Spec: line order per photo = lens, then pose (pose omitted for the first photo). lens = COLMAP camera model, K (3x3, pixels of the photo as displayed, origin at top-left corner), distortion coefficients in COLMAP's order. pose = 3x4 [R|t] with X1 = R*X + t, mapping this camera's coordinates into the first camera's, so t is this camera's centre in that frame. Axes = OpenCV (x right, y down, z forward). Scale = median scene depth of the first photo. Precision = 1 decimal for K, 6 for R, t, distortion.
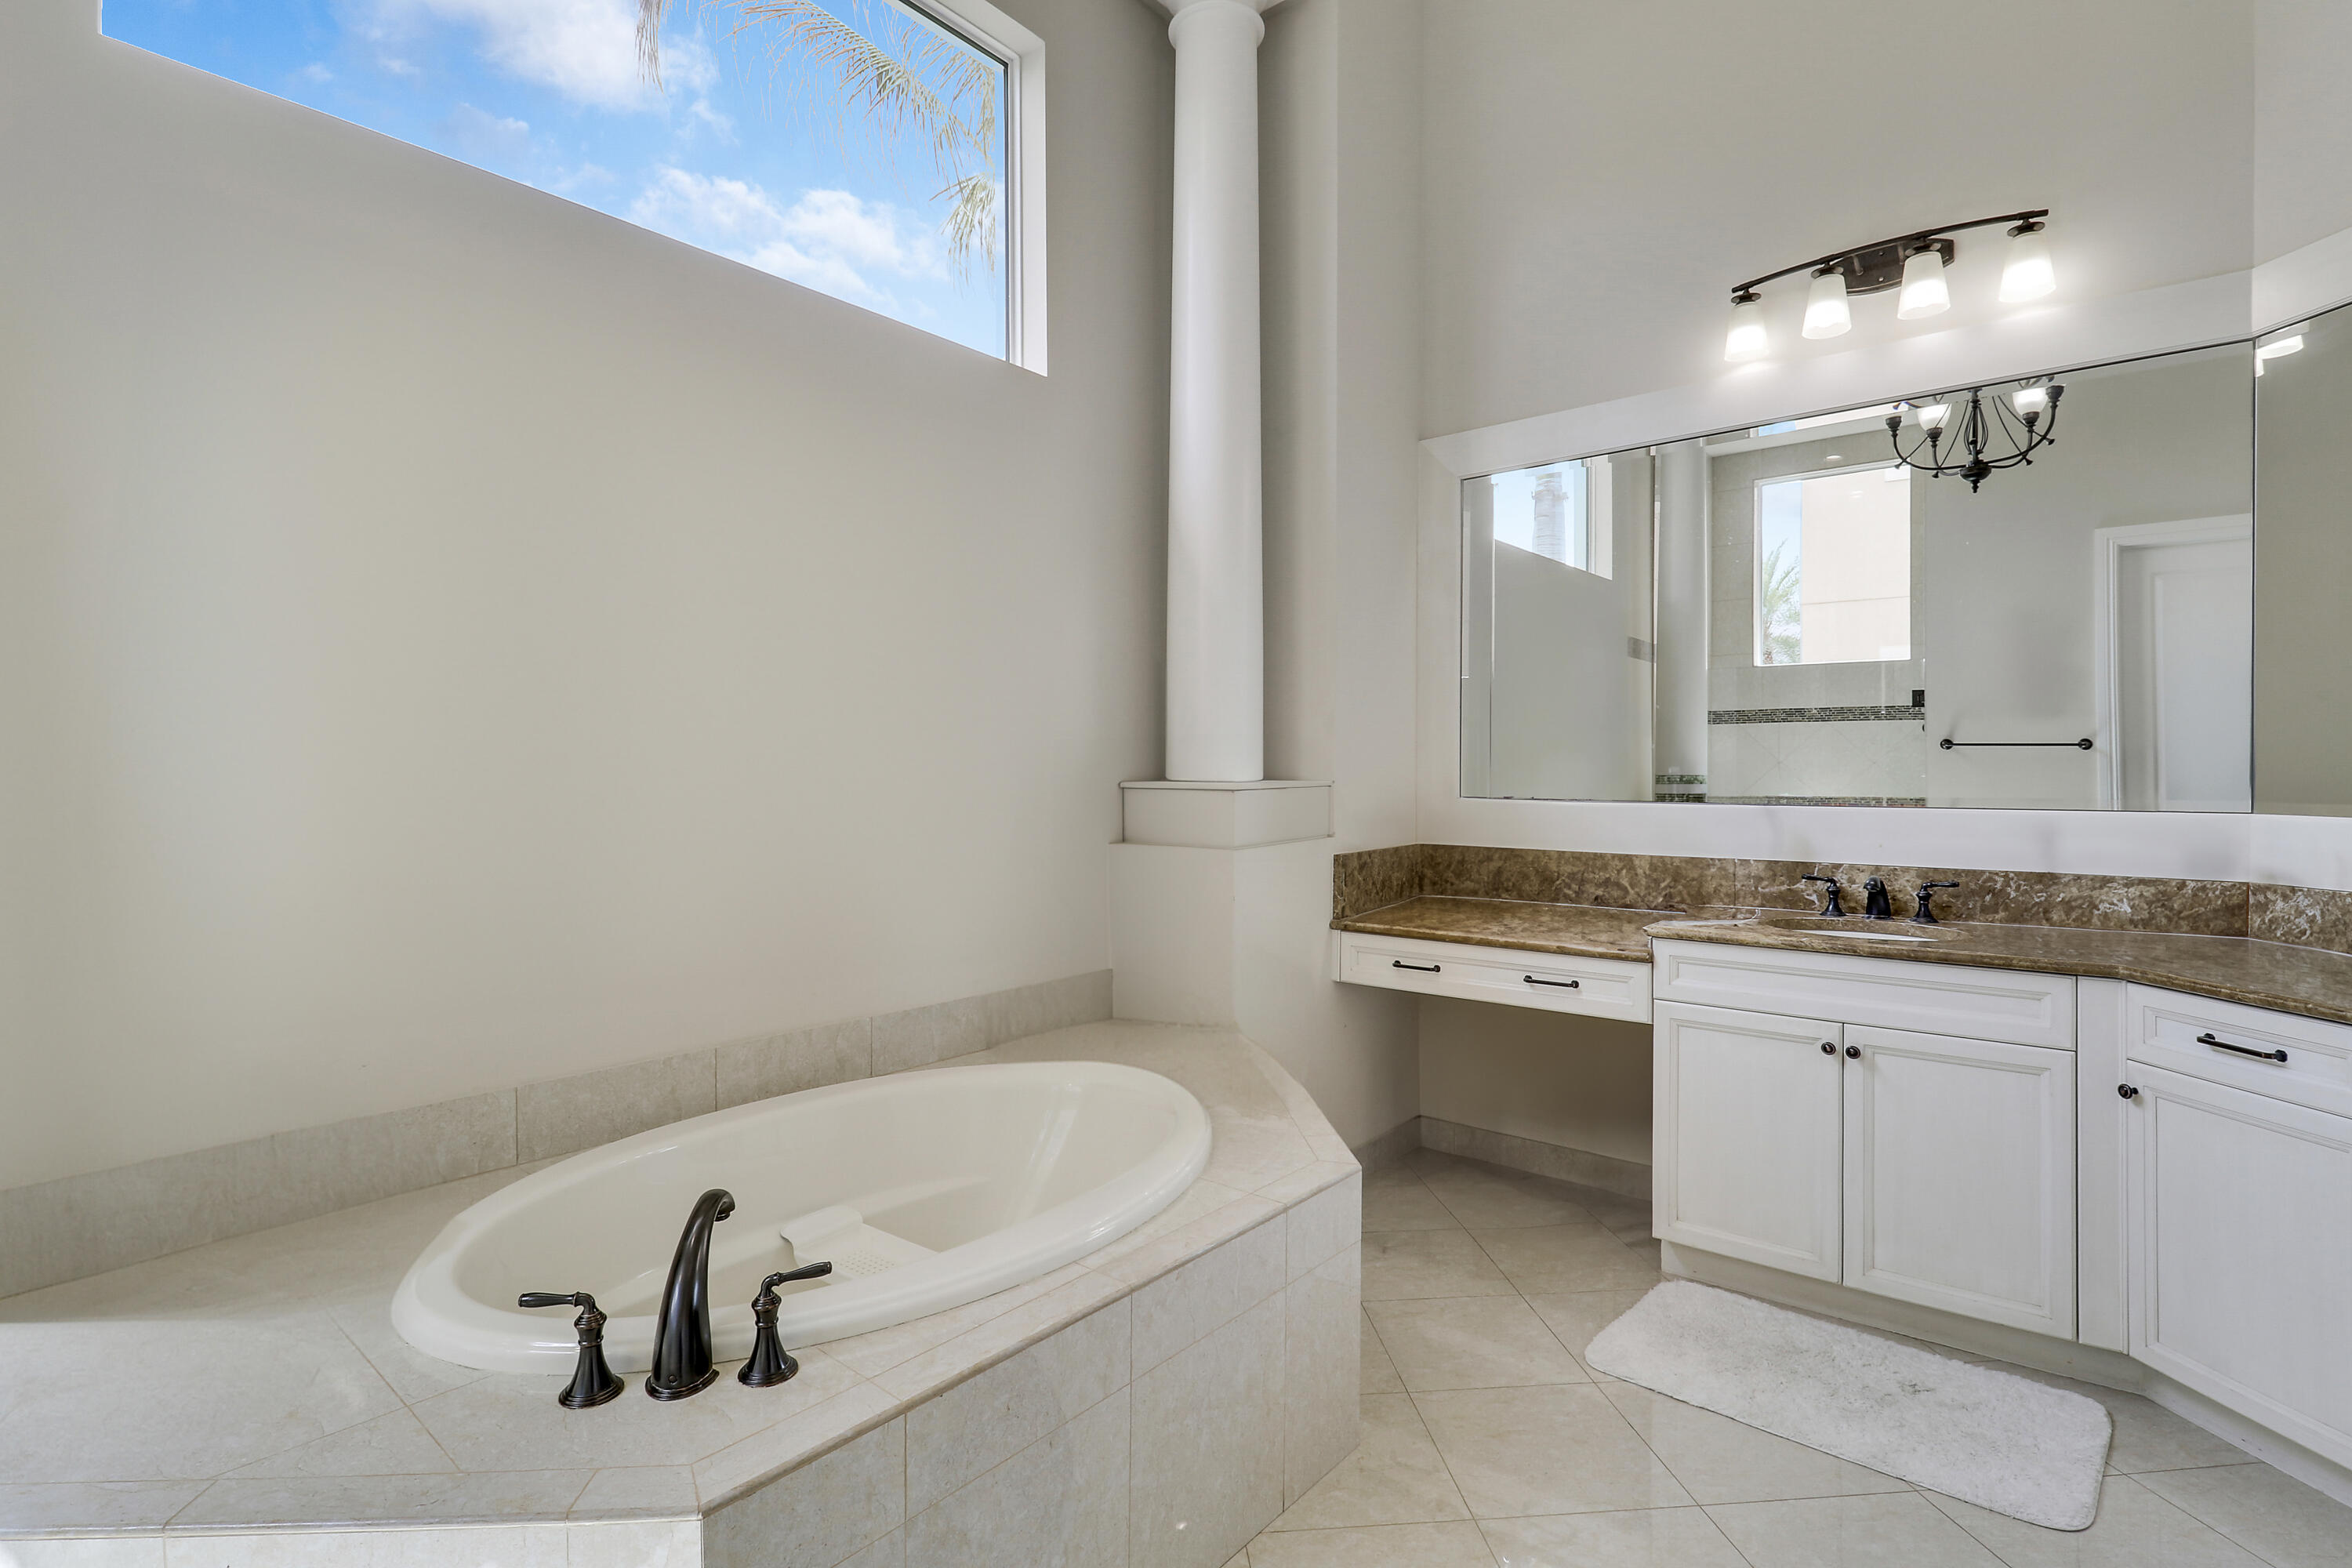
lens RADIAL K [[1123.3, 0, 1171.4], [0, 1123.3, 781.9], [0, 0, 1]] dist [0.000974, -0.000445]
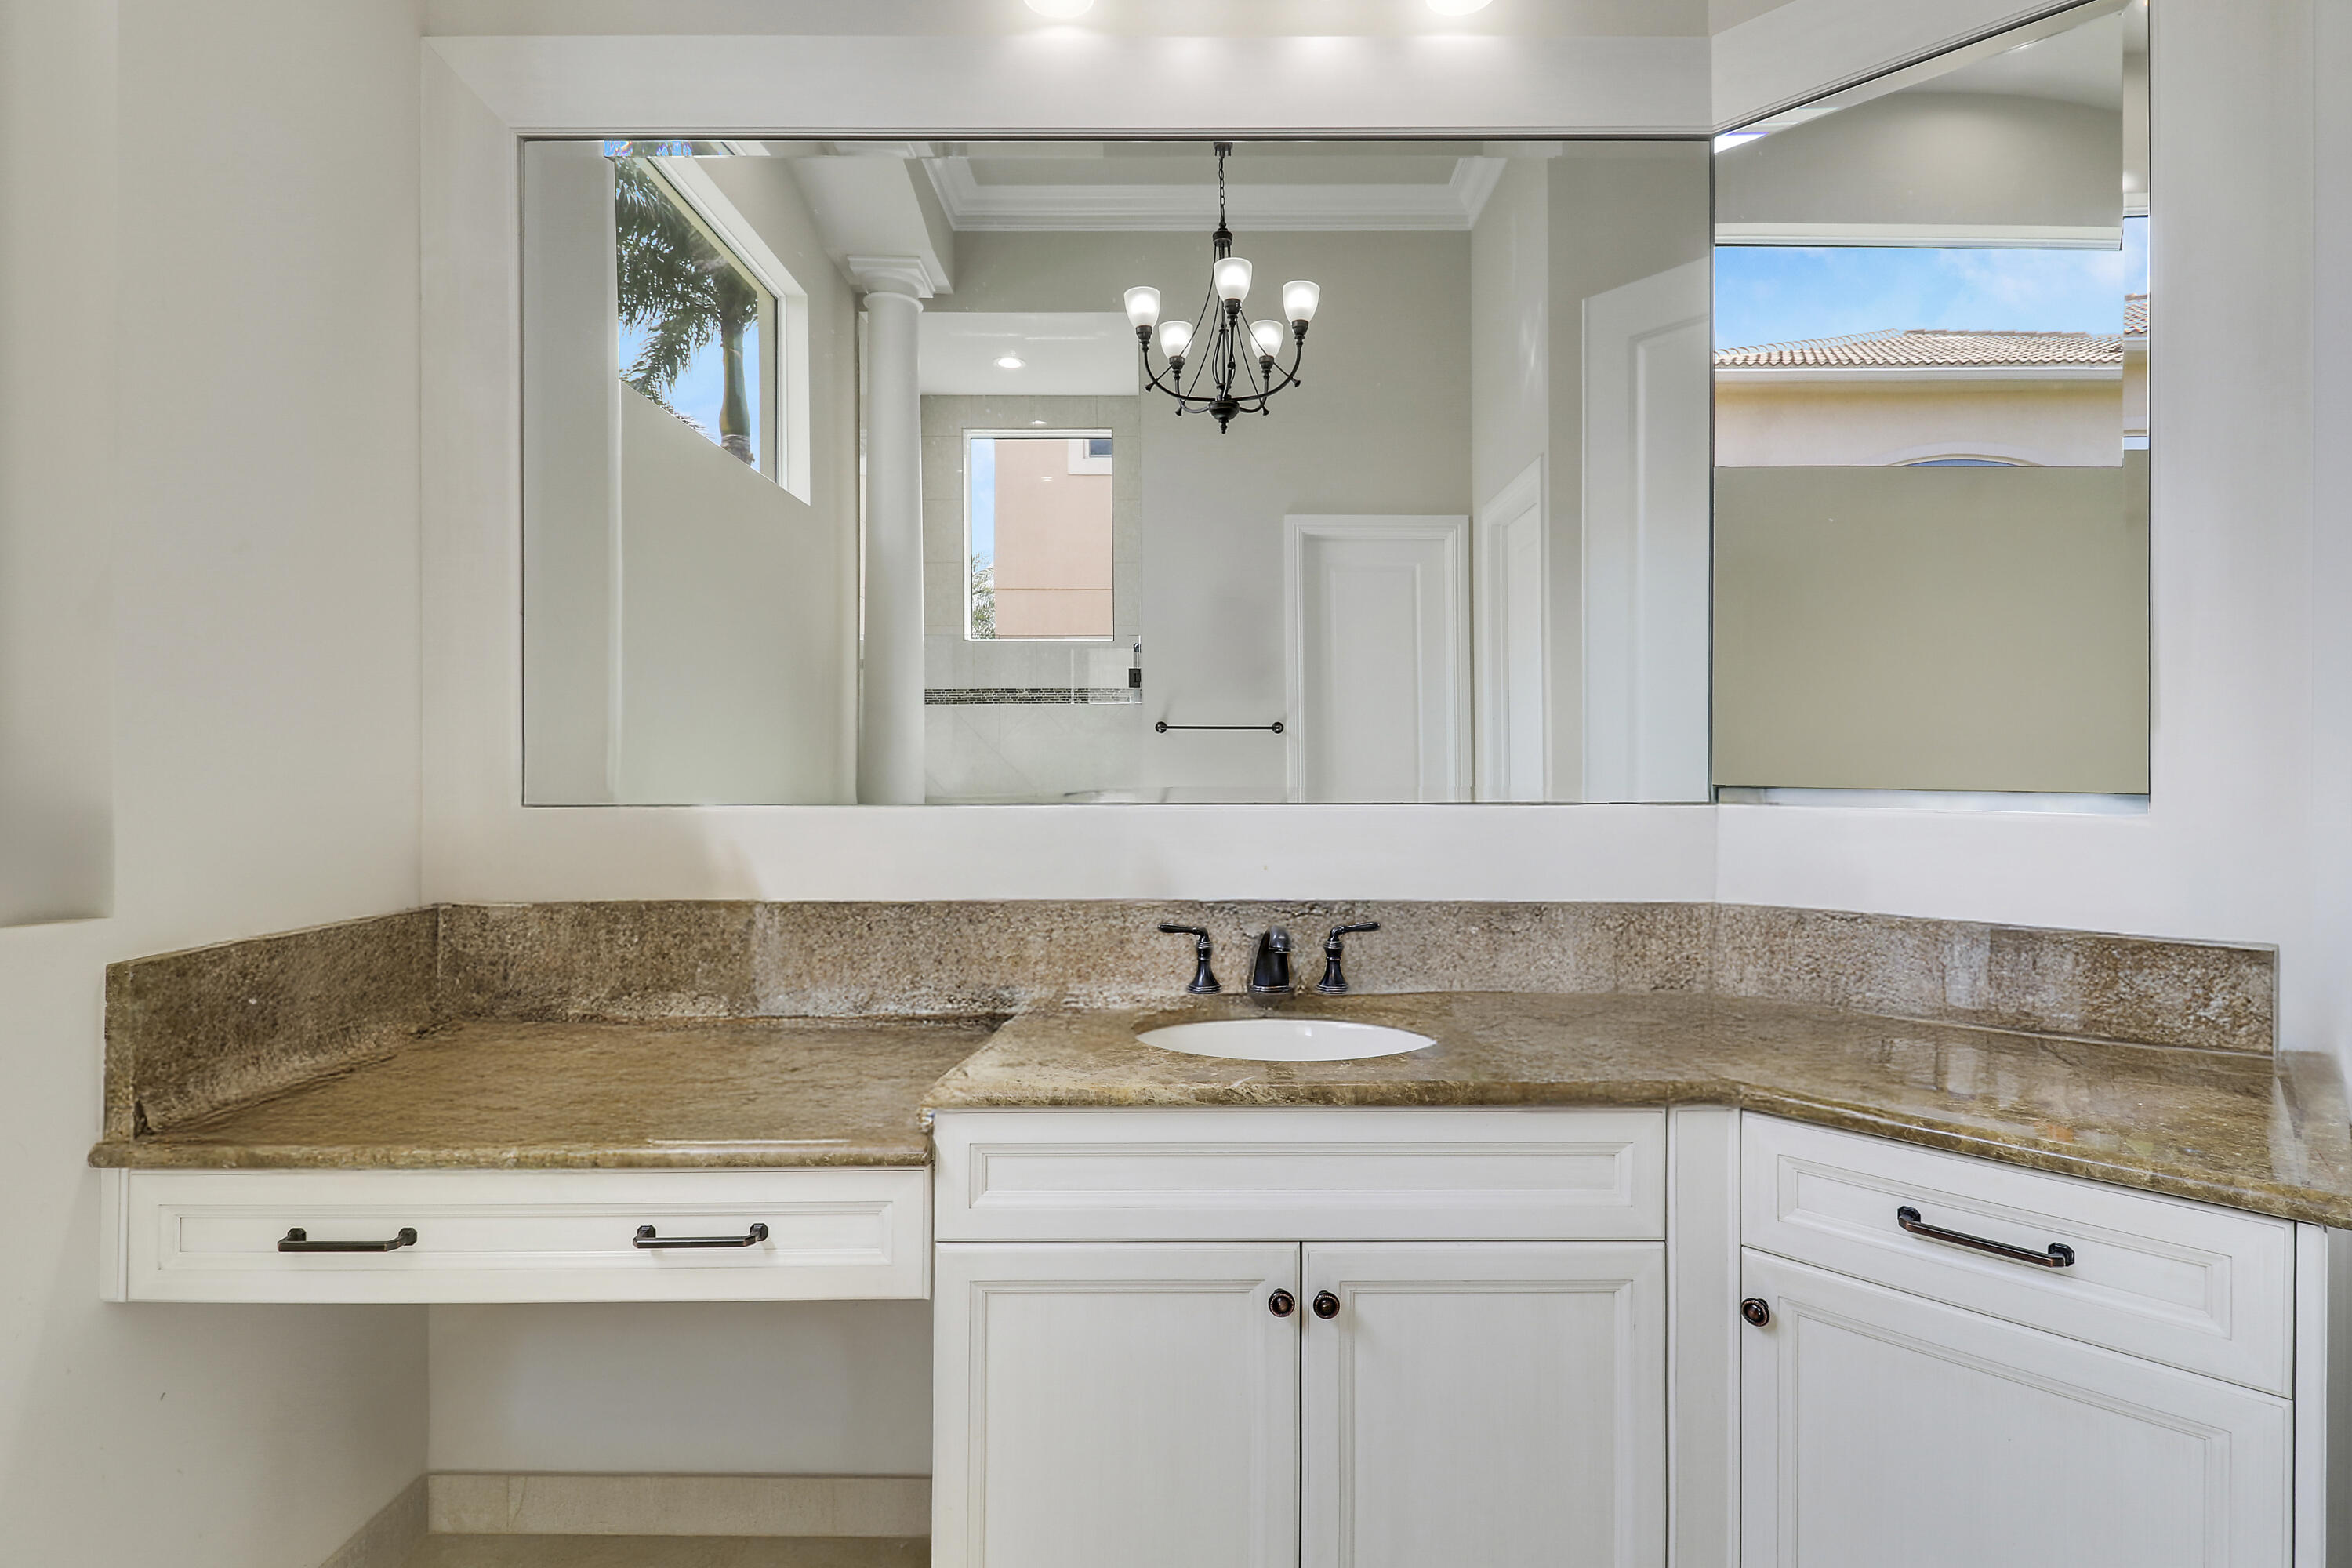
lens RADIAL K [[1123.3, 0, 1178.0], [0, 1123.3, 773.9], [0, 0, 1]] dist [0.000974, -0.000445]
pose [[0.768490, -0.008172, 0.639810, 0.180017], [0.007779, 0.999964, 0.003429, 0.003761], [-0.639815, 0.002342, 0.768526, 0.489772]]
